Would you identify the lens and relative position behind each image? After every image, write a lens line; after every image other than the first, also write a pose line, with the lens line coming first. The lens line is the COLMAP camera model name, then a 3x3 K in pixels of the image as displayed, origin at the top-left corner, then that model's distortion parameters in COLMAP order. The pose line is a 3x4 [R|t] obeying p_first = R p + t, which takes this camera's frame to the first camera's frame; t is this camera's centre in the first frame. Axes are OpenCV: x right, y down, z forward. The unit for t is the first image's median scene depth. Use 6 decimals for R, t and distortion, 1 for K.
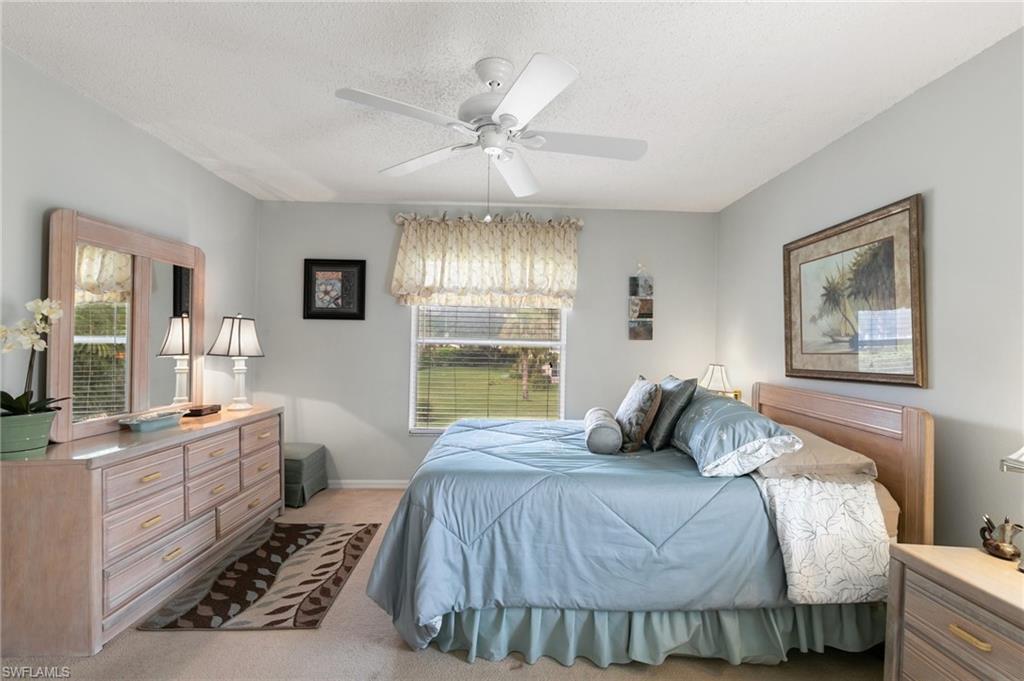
lens RADIAL K [[458.3, 0, 484.5], [0, 458.3, 335.9], [0, 0, 1]] dist [0.007202, -0.001237]
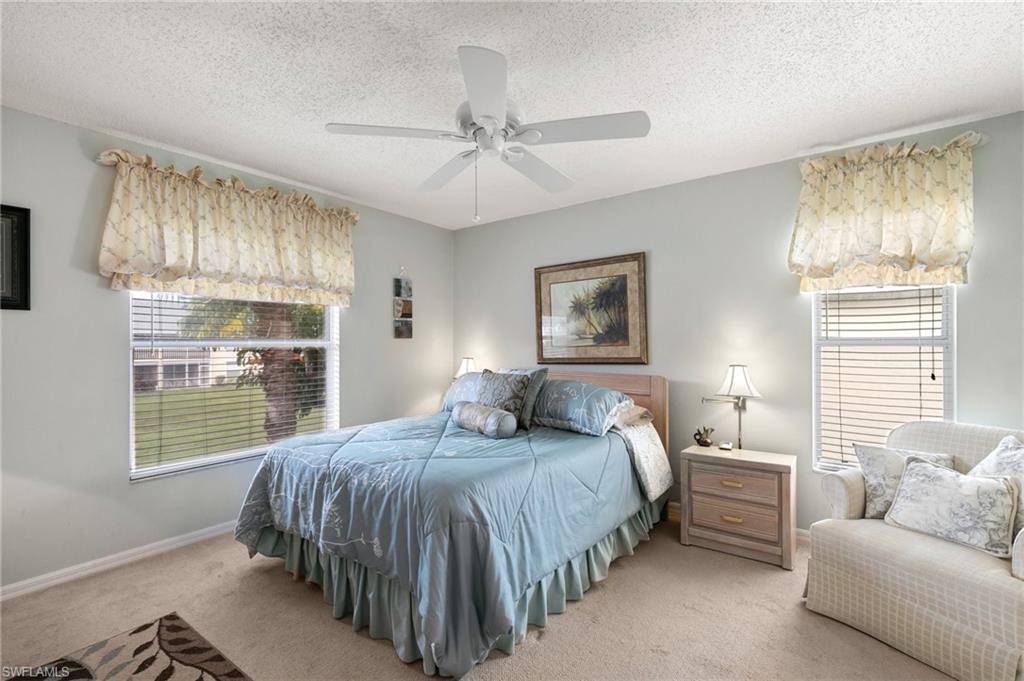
lens RADIAL K [[458.3, 0, 498.2], [0, 458.3, 341.3], [0, 0, 1]] dist [0.007202, -0.001237]
pose [[0.636259, -0.015765, 0.771315, -0.396426], [0.001573, 0.999816, 0.019138, -0.005313], [-0.771474, -0.010964, 0.636166, 0.178037]]
